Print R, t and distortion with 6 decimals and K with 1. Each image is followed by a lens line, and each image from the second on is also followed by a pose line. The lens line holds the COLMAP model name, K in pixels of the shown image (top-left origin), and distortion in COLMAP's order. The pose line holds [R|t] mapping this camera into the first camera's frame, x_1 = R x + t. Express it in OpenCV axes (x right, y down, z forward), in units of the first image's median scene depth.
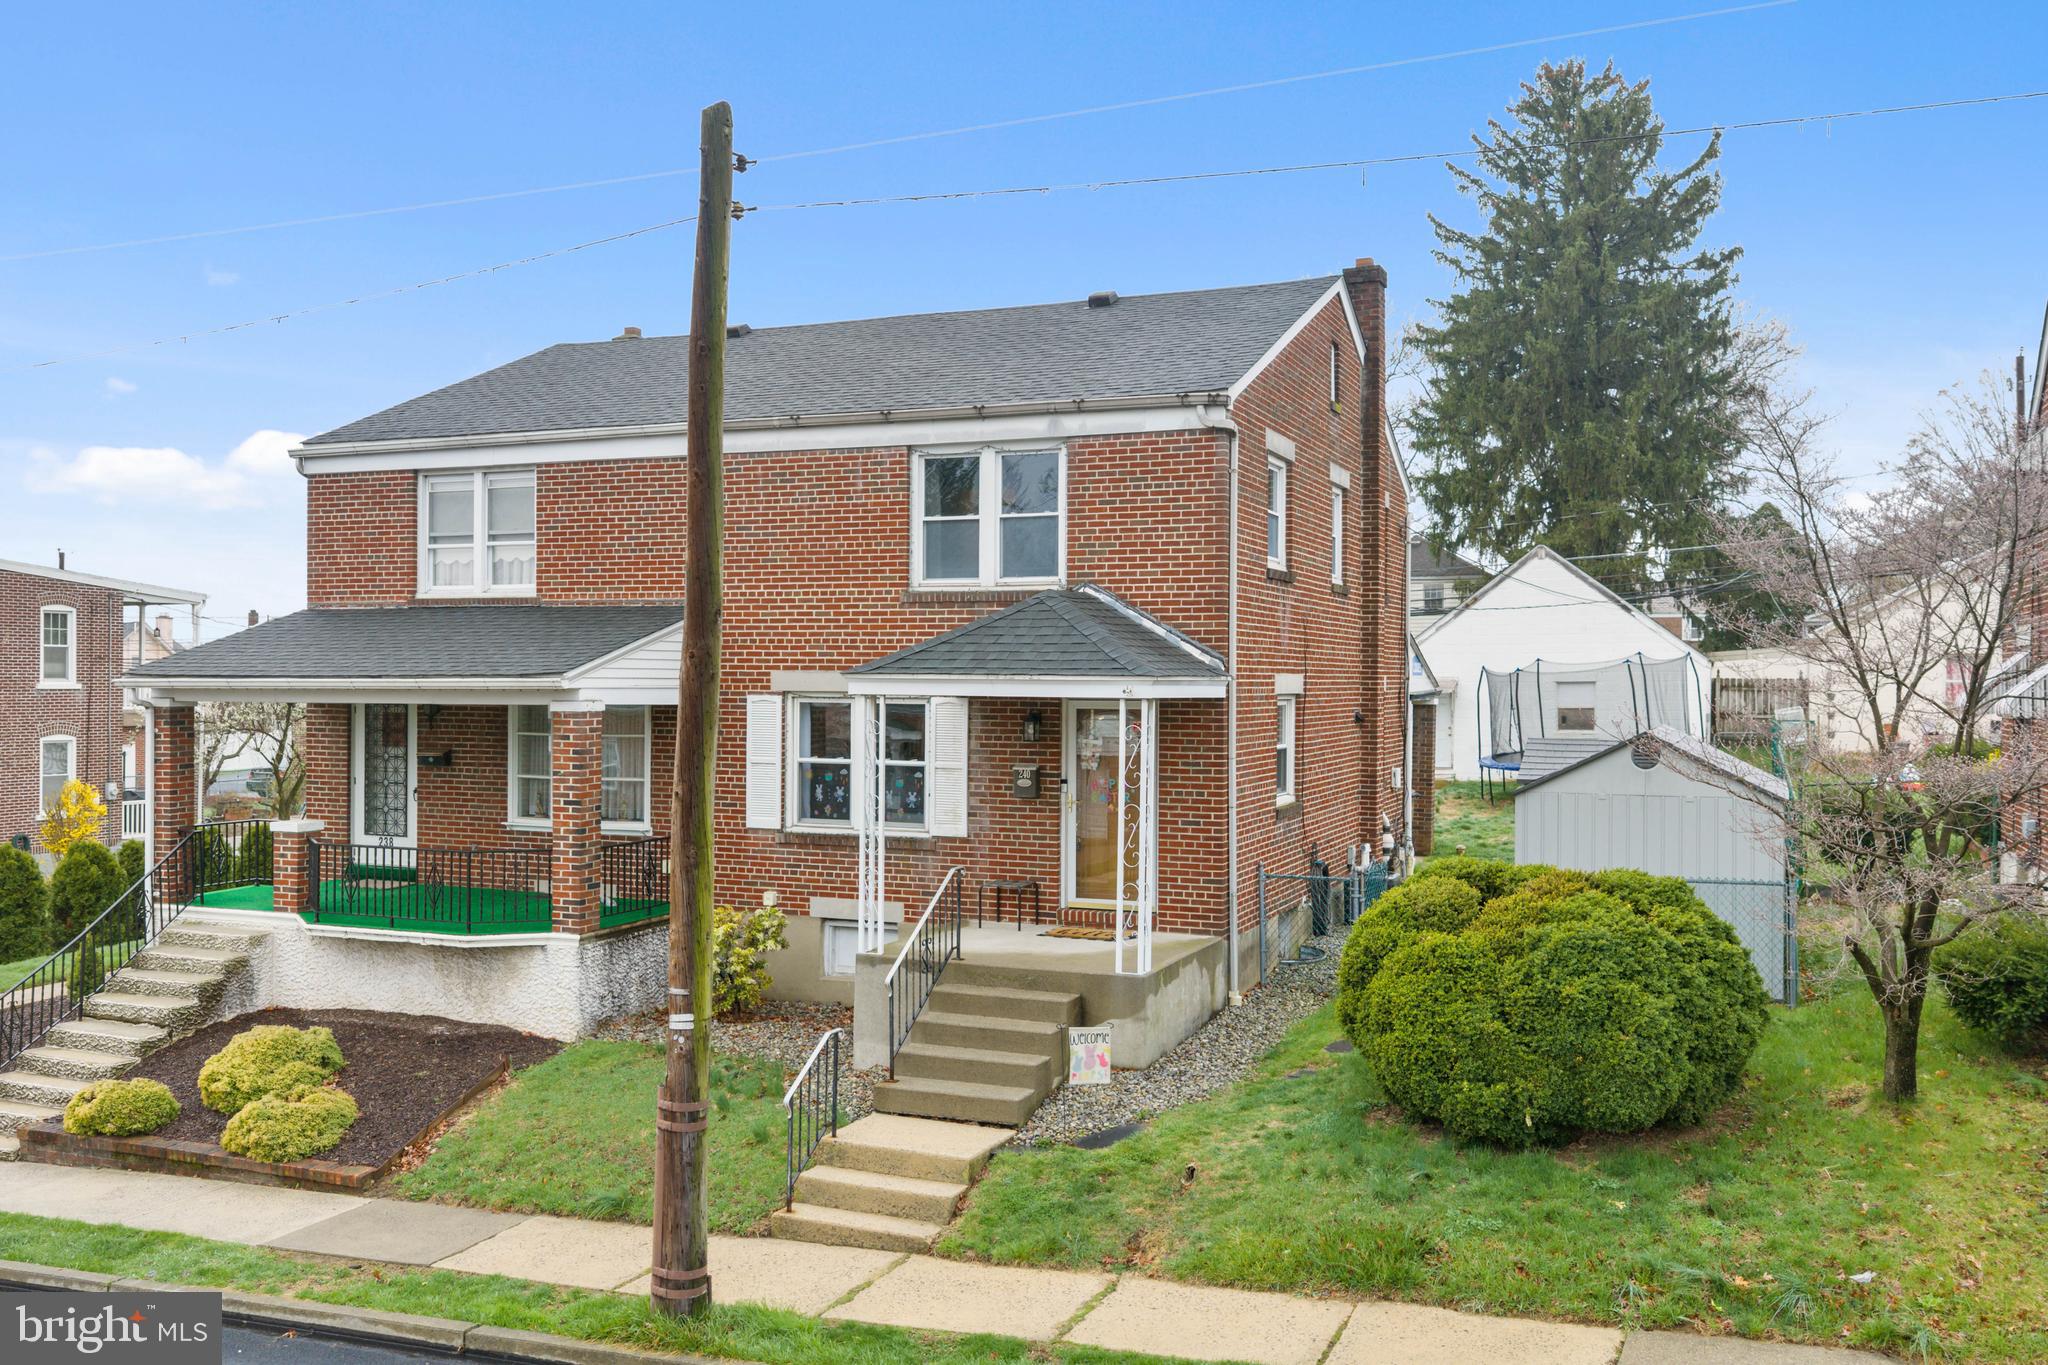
lens RADIAL K [[1715.8, 0, 1035.0], [0, 1715.8, 680.3], [0, 0, 1]] dist [0.021494, -0.039127]
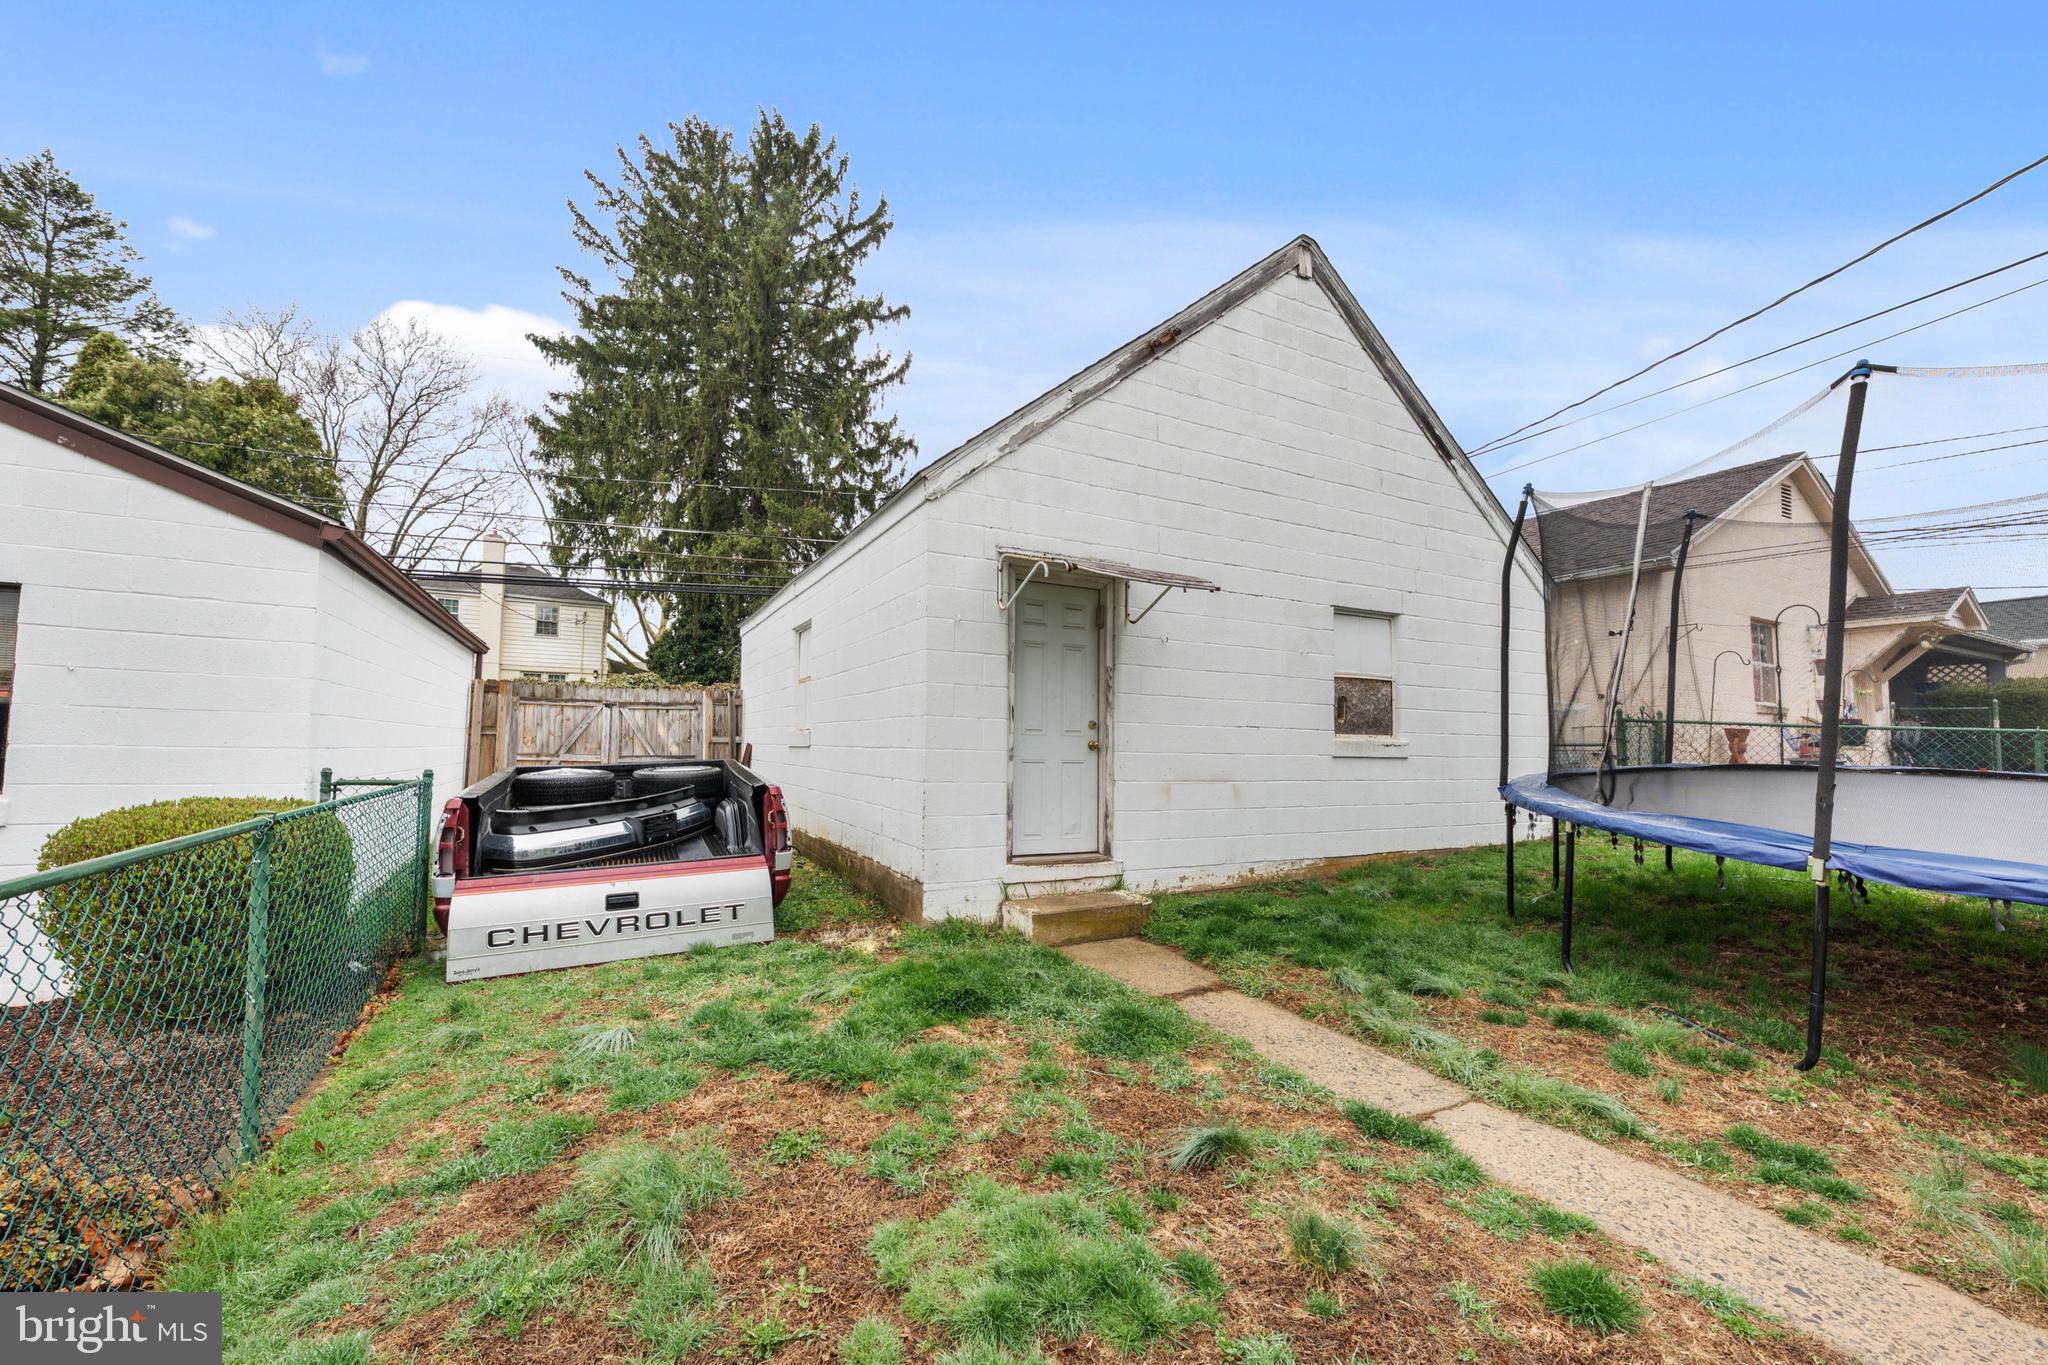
lens RADIAL K [[788.5, 0, 979.5], [0, 788.5, 712.8], [0, 0, 1]] dist [-0.000332, -0.000399]
pose [[0.668442, 0.042734, 0.742535, 0.278527], [-0.017729, 0.998980, -0.041532, 0.073490], [-0.743553, 0.014597, 0.668518, 2.120864]]
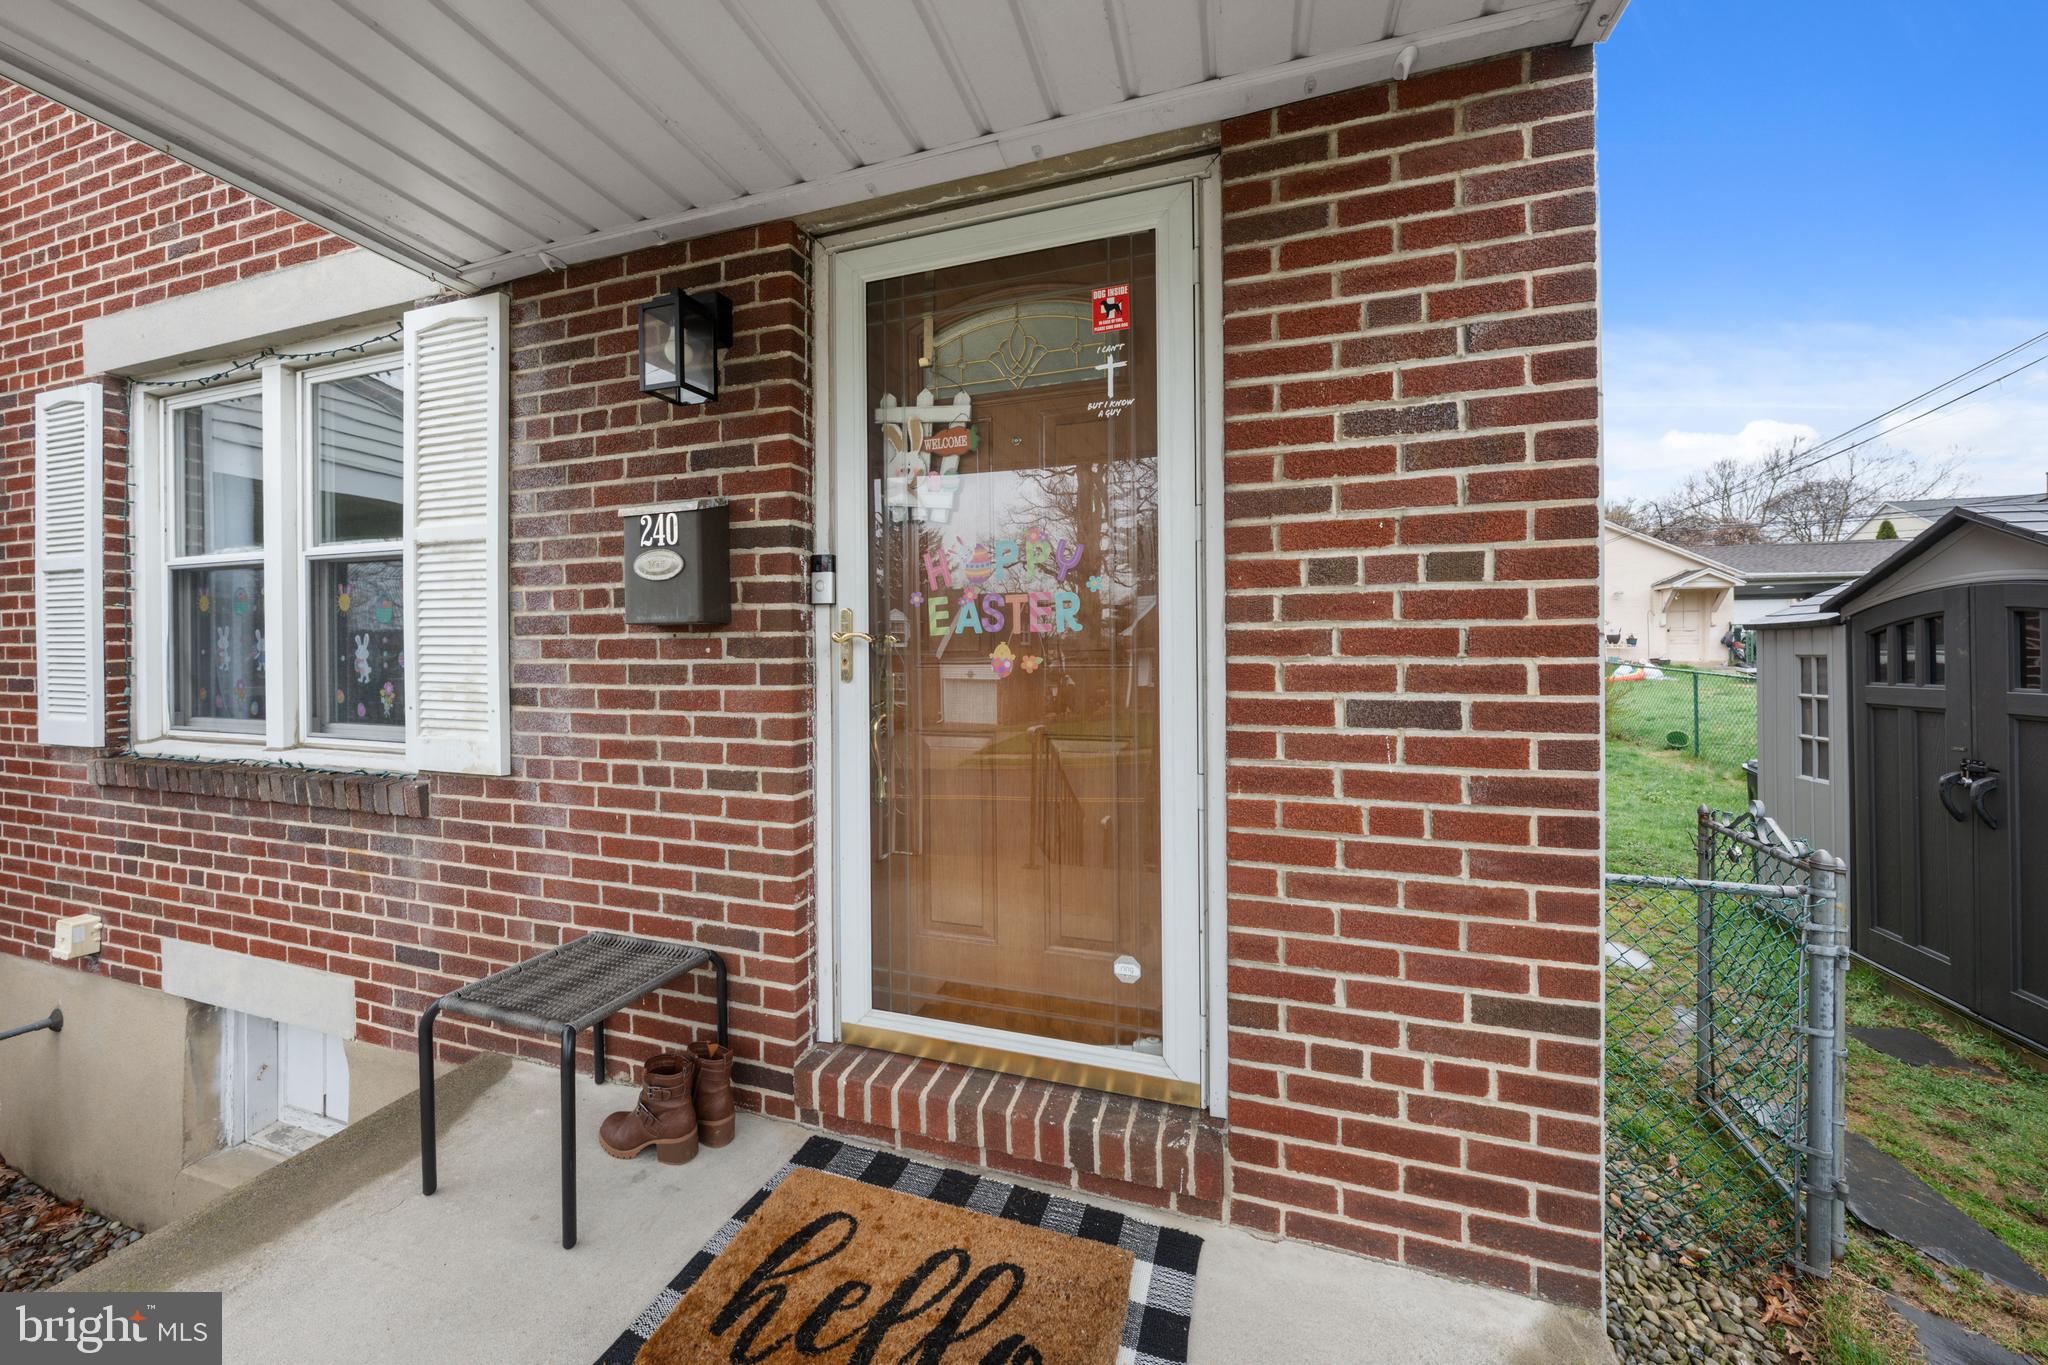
lens RADIAL K [[704.9, 0, 1025.6], [0, 704.9, 654.7], [0, 0, 1]] dist [-0.004526, -0.000138]
pose [[0.996379, -0.007712, 0.084671, 0.038246], [0.008000, 0.999963, -0.003056, 0.073145], [-0.084644, 0.003723, 0.996404, 0.886023]]
